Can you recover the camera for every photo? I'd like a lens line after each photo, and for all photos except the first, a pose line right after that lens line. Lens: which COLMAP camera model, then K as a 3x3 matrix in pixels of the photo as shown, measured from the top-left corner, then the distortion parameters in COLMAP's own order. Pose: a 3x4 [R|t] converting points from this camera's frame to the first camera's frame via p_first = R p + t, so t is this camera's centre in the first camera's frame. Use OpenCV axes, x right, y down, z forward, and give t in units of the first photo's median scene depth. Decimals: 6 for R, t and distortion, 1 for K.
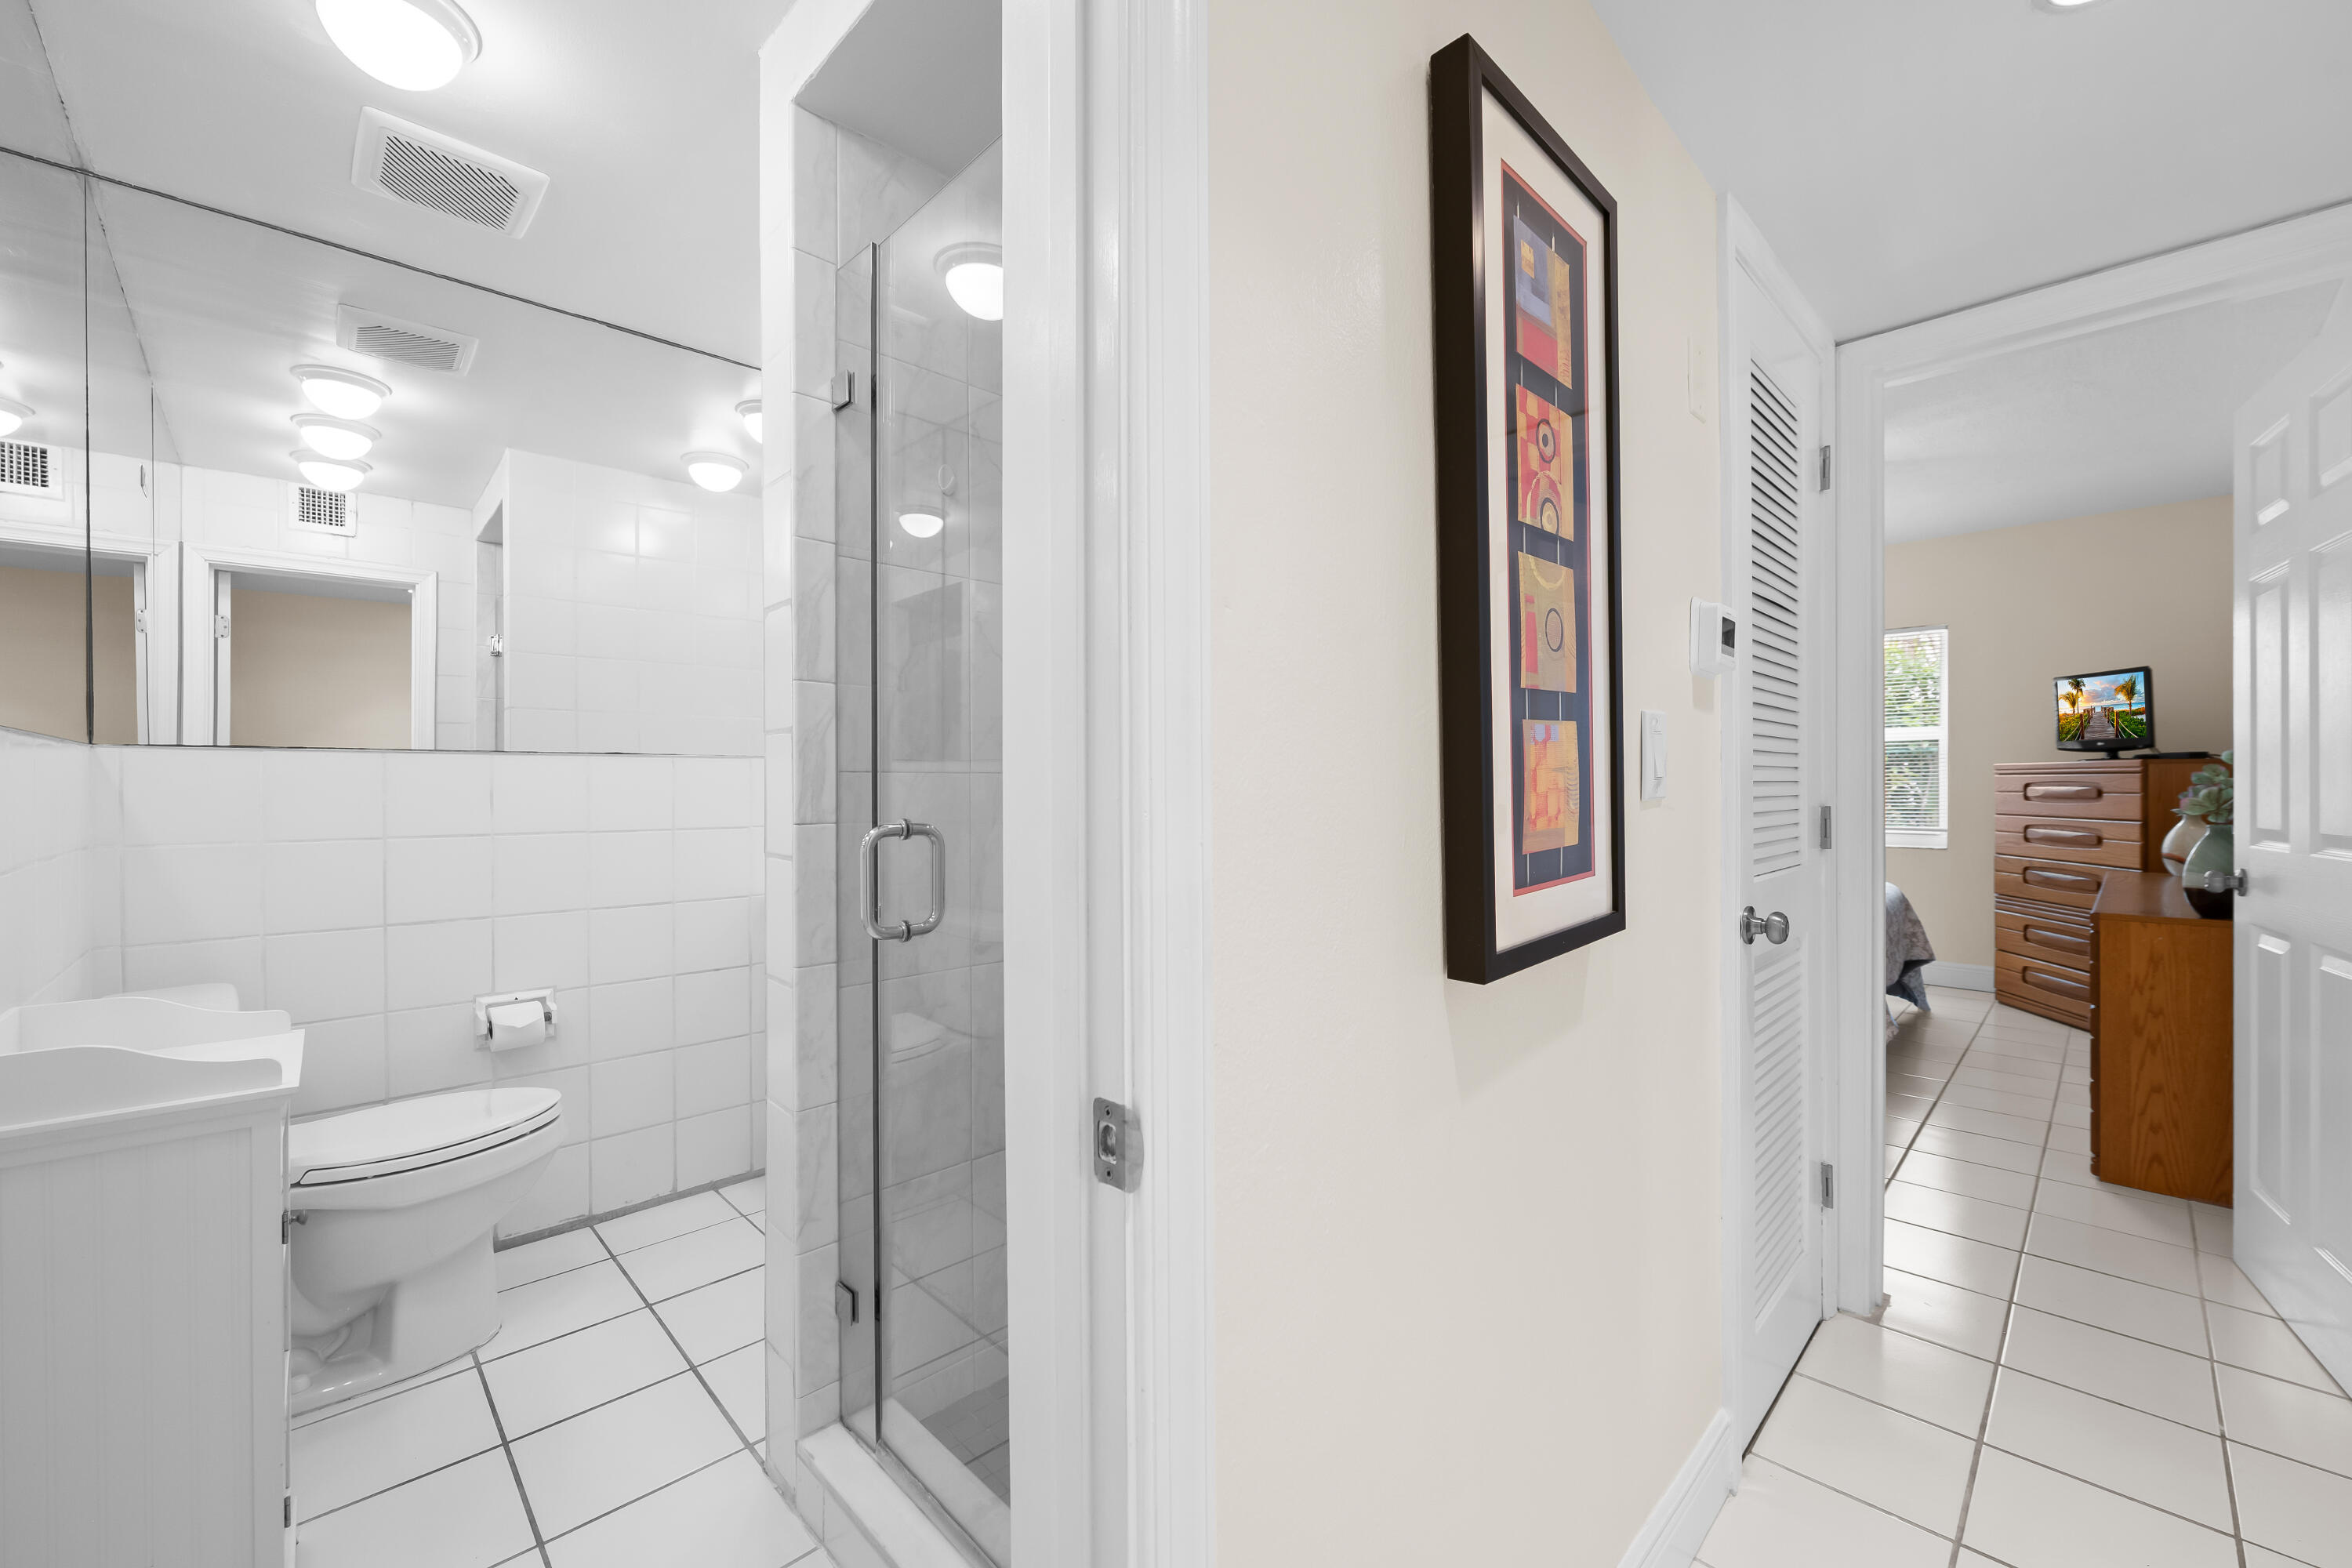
lens RADIAL K [[940.0, 0, 1171.1], [0, 940.0, 798.2], [0, 0, 1]] dist [-0.001367, -0.000504]
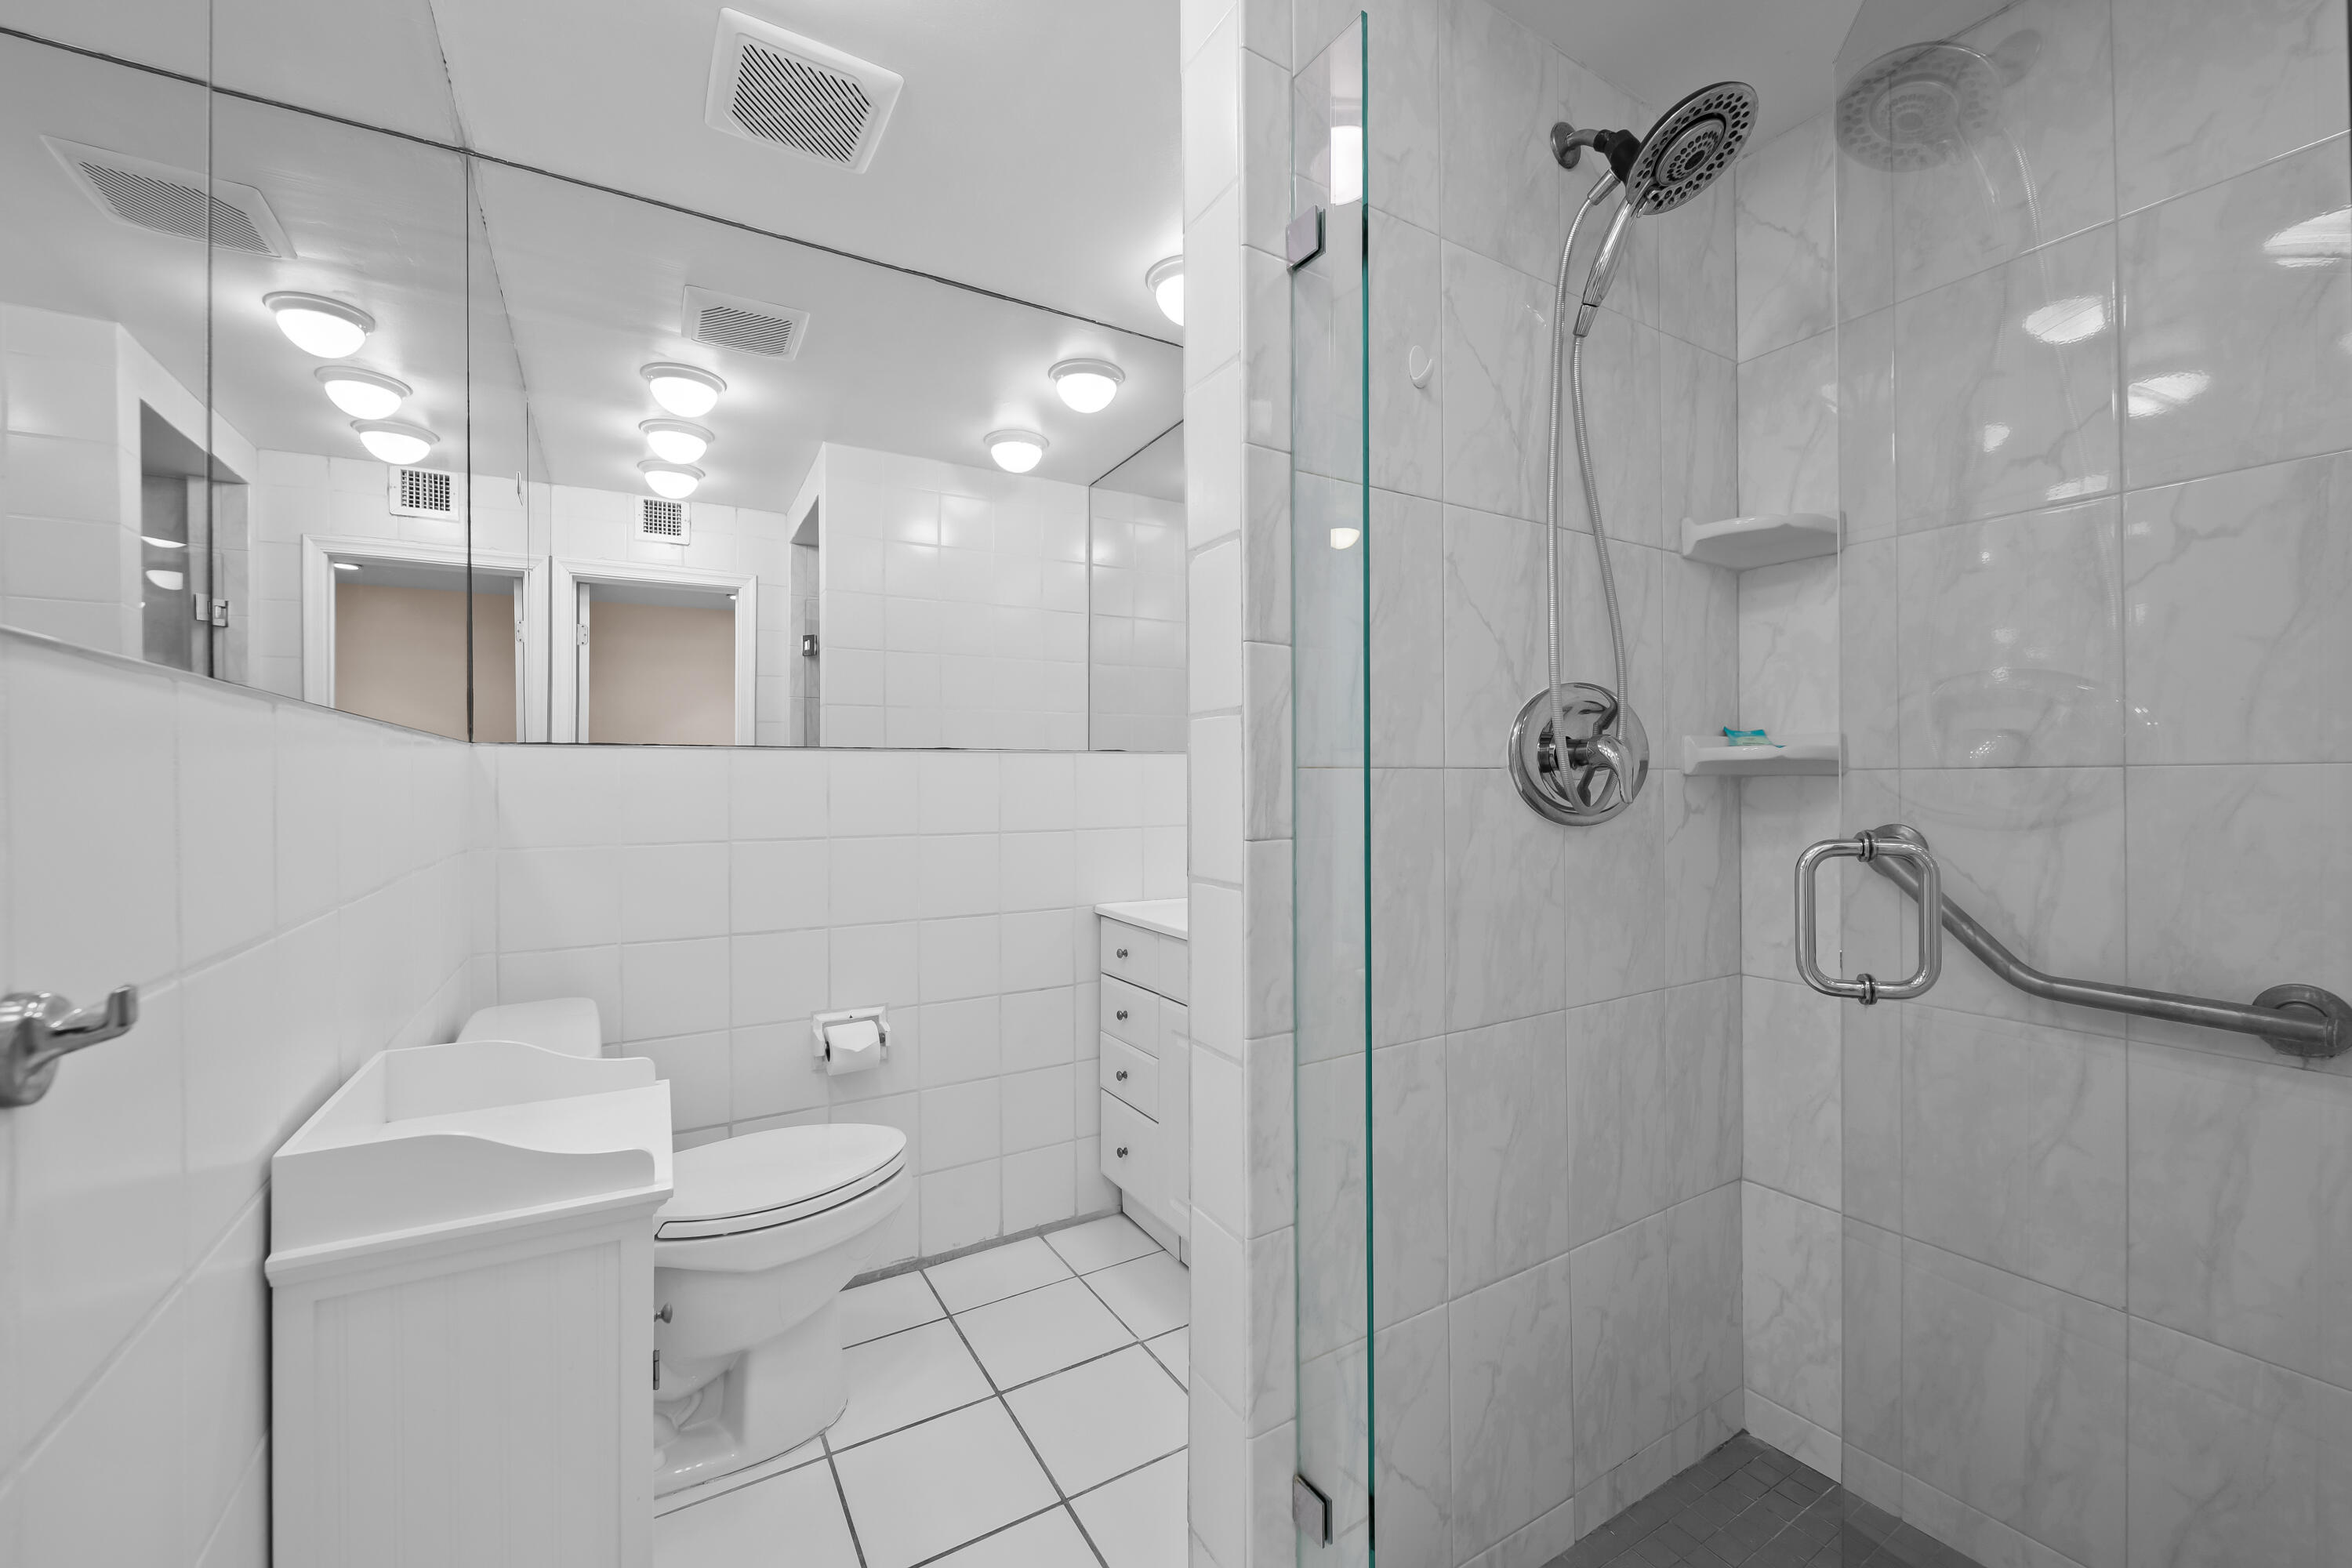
lens RADIAL K [[940.0, 0, 1190.2], [0, 940.0, 788.0], [0, 0, 1]] dist [-0.001367, -0.000504]
pose [[0.976902, -0.001574, -0.213684, -0.107944], [0.000305, 0.999982, -0.005970, 0.000687], [0.213689, 0.005767, 0.976885, 0.104574]]
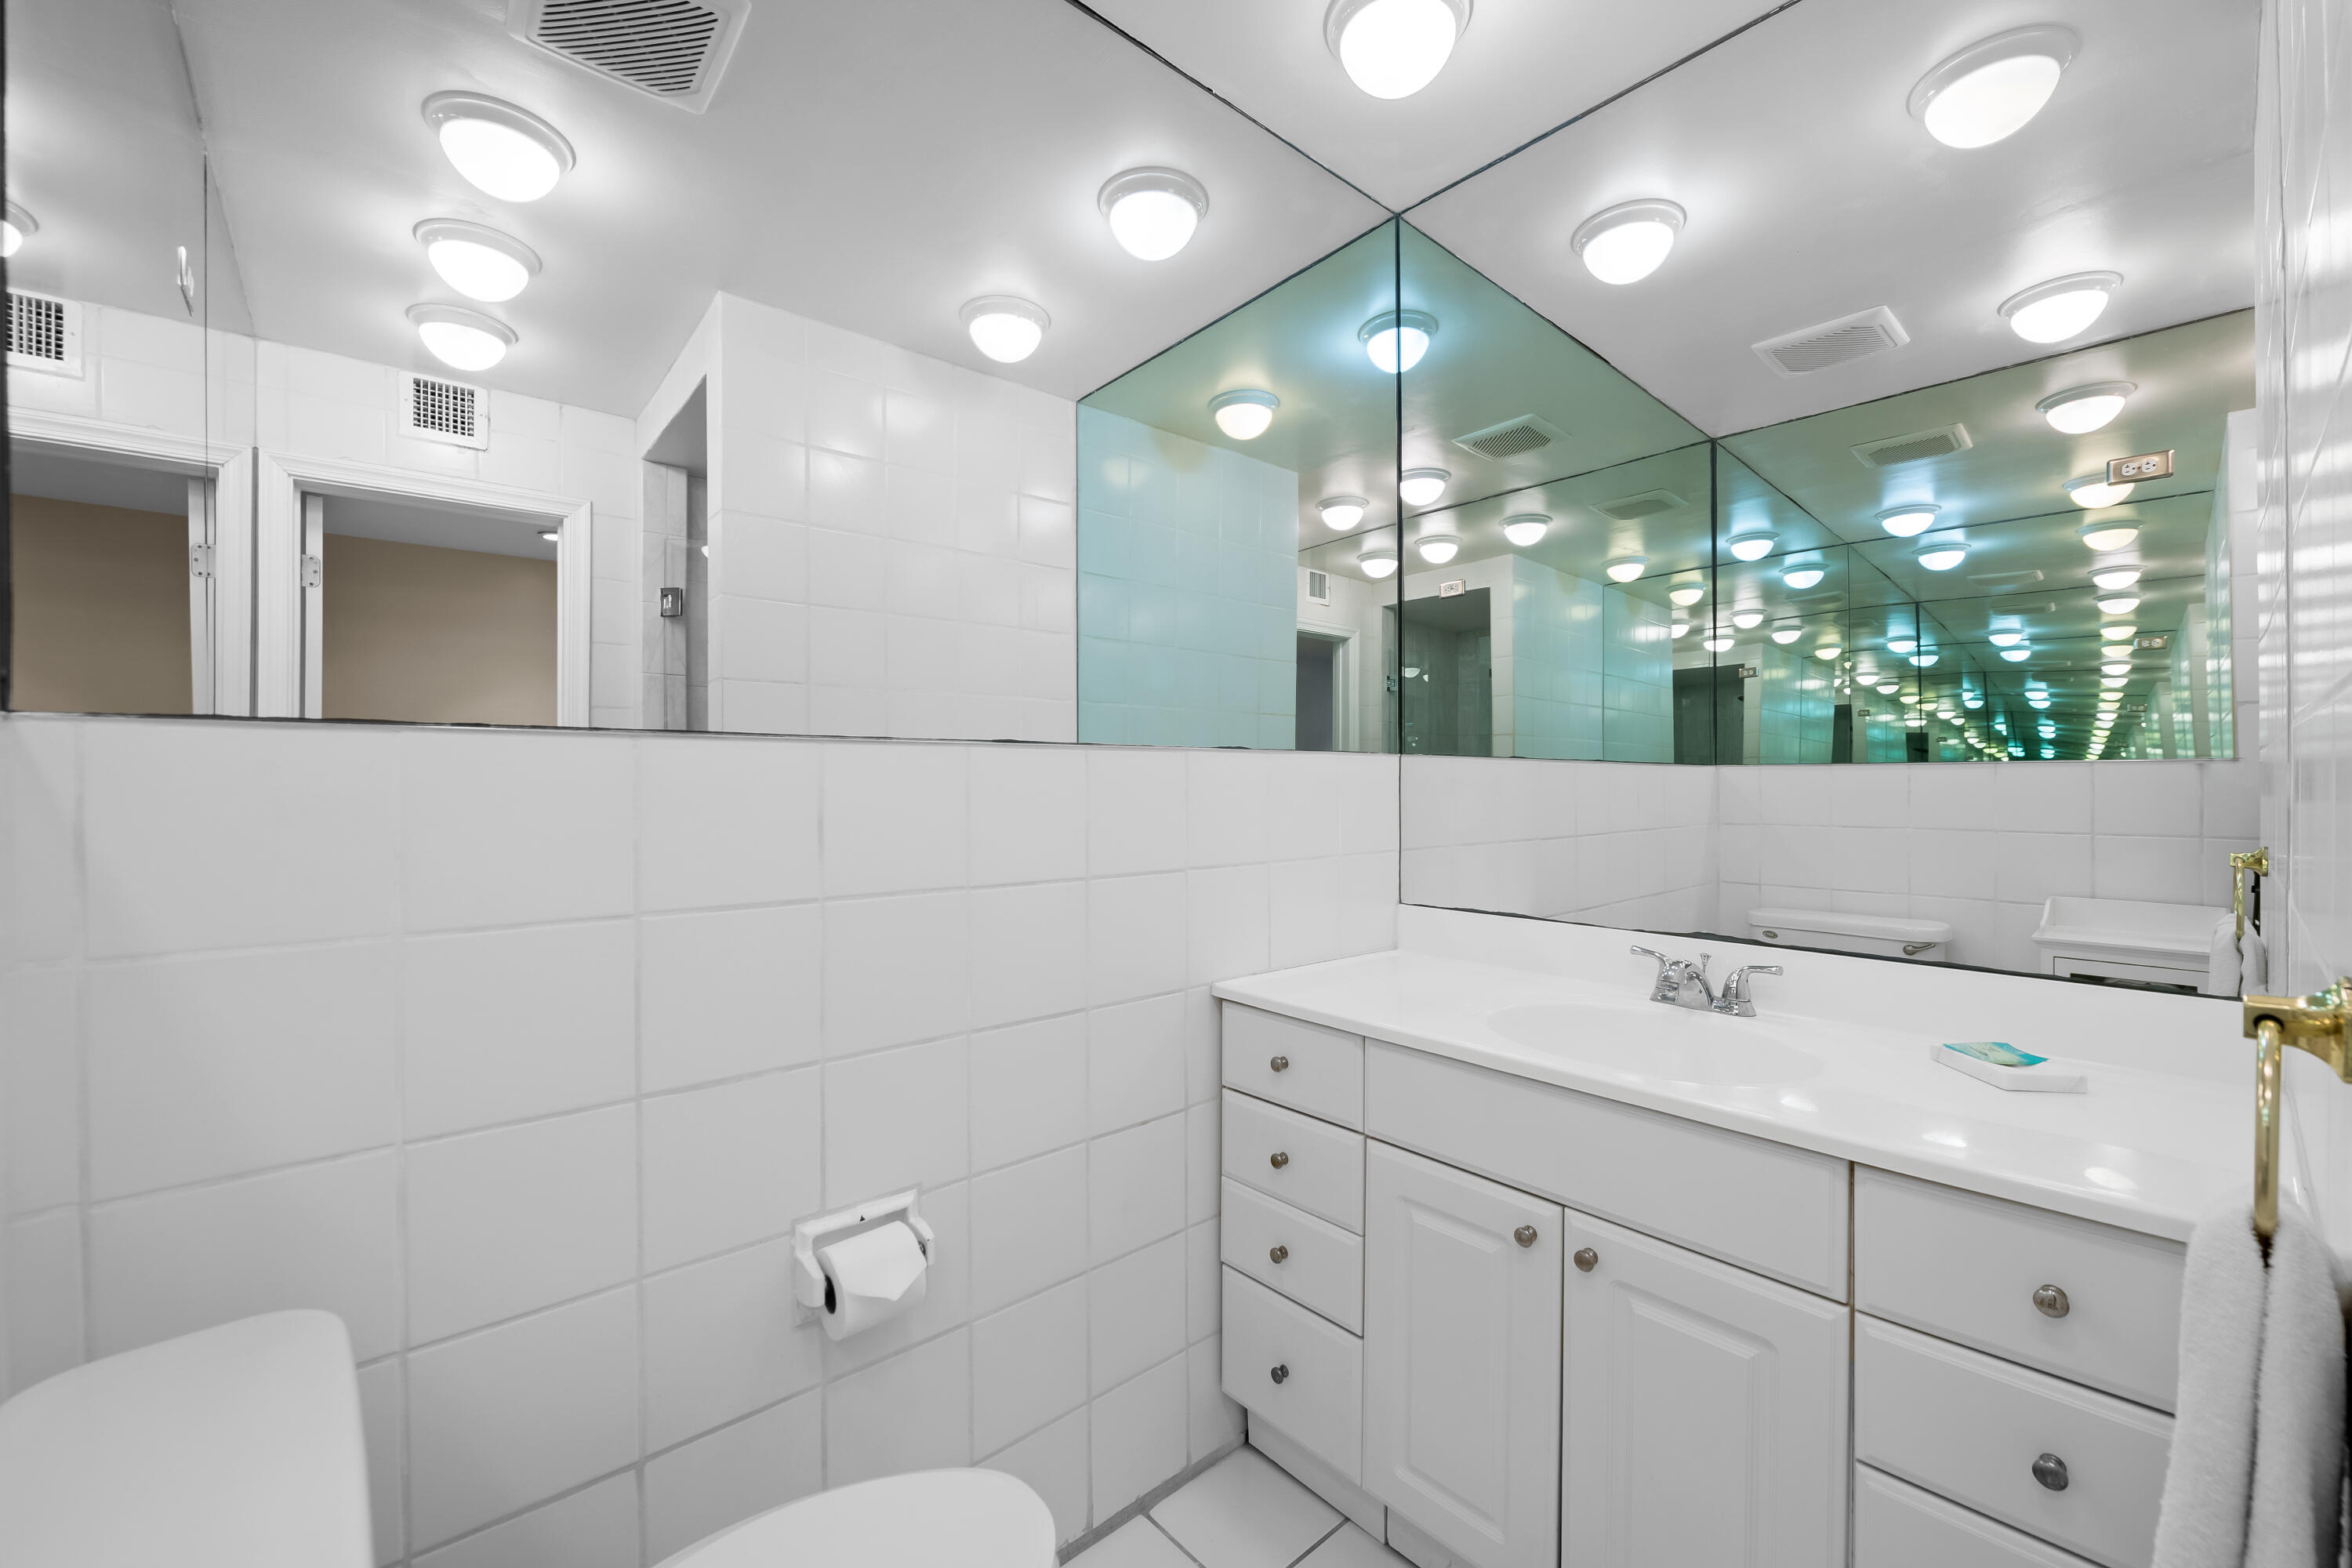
lens RADIAL K [[940.0, 0, 1214.4], [0, 940.0, 803.4], [0, 0, 1]] dist [-0.001367, -0.000504]
pose [[0.999722, -0.003265, -0.023347, -0.313592], [0.003289, 0.999994, 0.000977, 0.000588], [0.023344, -0.001053, 0.999727, 0.306730]]
